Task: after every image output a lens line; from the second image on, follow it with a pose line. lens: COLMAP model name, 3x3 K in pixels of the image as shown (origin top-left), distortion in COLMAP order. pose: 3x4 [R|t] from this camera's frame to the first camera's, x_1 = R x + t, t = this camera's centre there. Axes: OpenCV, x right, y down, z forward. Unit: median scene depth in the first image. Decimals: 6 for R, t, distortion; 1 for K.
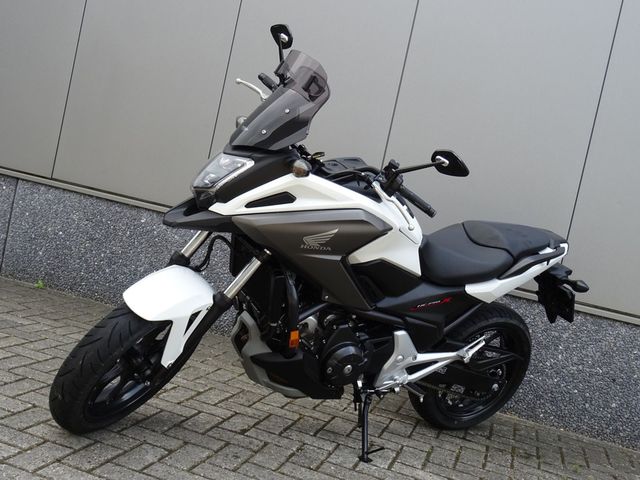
lens RADIAL K [[718.9, 0, 320.4], [0, 718.9, 239.6], [0, 0, 1]] dist [0.004721, 0.000000]
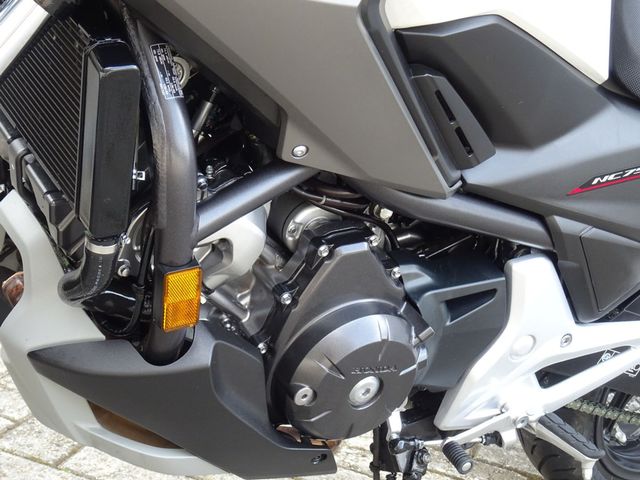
lens RADIAL K [[1224.6, 0, 320.4], [0, 1224.6, 240.0], [0, 0, 1]] dist [-0.025951, 0.000000]
pose [[0.998665, 0.013039, 0.049973, -0.006240], [-0.021199, 0.985828, 0.166413, 0.034279], [-0.047095, -0.167251, 0.984789, 0.507297]]
